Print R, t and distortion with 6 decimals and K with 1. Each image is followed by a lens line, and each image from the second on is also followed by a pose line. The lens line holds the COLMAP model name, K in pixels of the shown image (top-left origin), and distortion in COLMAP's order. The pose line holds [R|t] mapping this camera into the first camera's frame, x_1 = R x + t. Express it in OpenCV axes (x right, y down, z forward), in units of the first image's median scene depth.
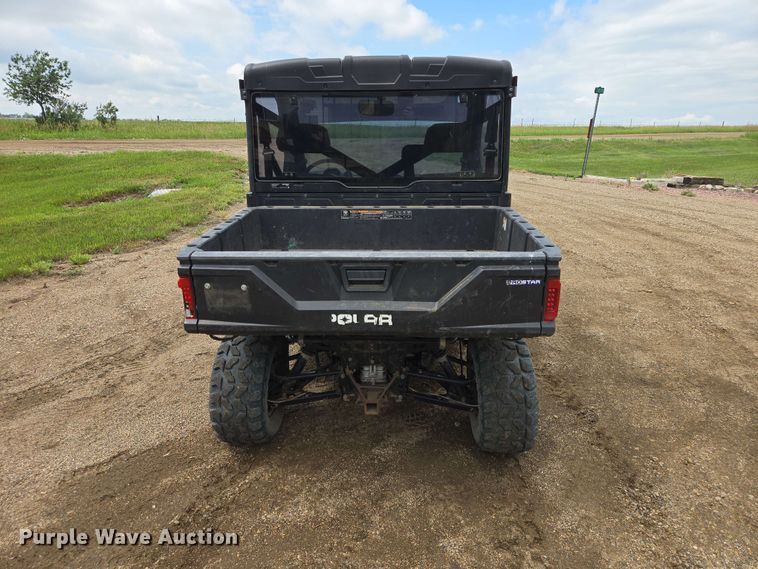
lens RADIAL K [[506.4, 0, 373.6], [0, 506.4, 285.7], [0, 0, 1]] dist [0.065010, -0.055259]
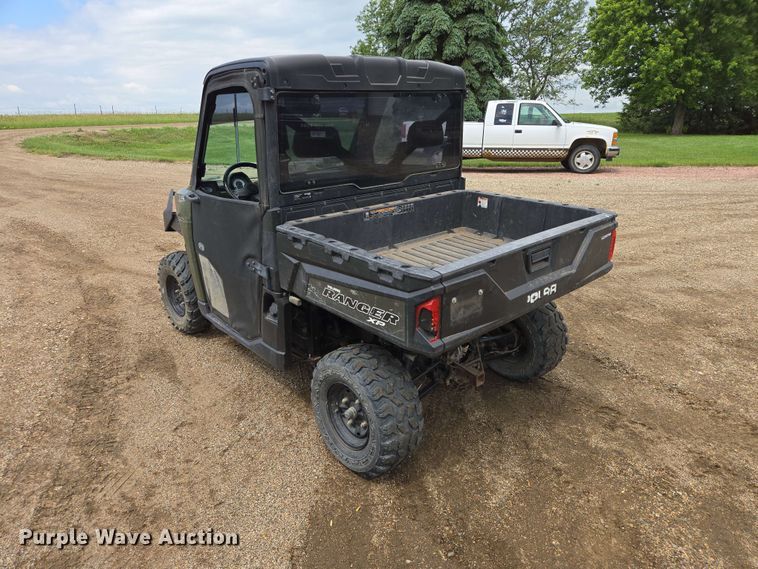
lens RADIAL K [[506.4, 0, 373.5], [0, 506.4, 284.1], [0, 0, 1]] dist [0.065010, -0.055259]
pose [[0.710434, -0.239887, 0.661617, -0.817971], [0.226122, 0.968072, 0.108193, -0.129348], [-0.666447, 0.072742, 0.741995, 0.295491]]
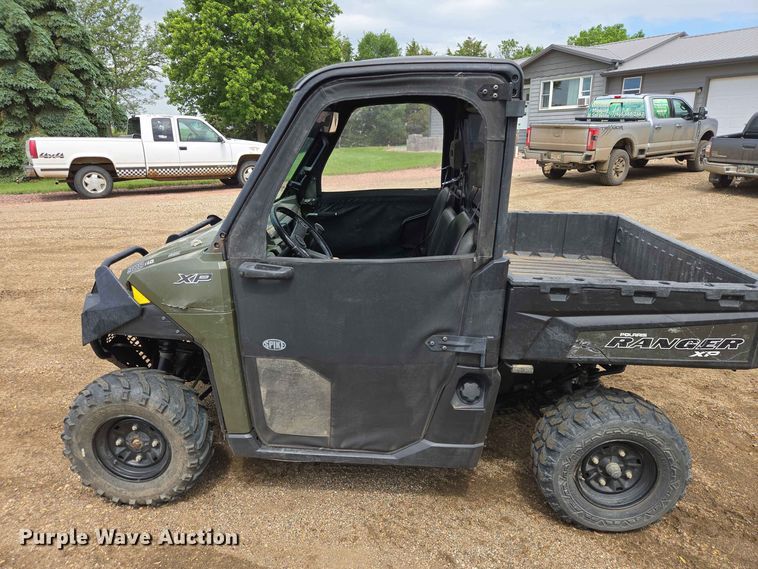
lens RADIAL K [[506.4, 0, 375.8], [0, 506.4, 285.2], [0, 0, 1]] dist [0.065010, -0.055259]
pose [[-0.010520, -0.309084, 0.950976, -0.979048], [0.302768, 0.905402, 0.297621, -0.443373], [-0.953006, 0.291056, 0.084056, 1.252985]]
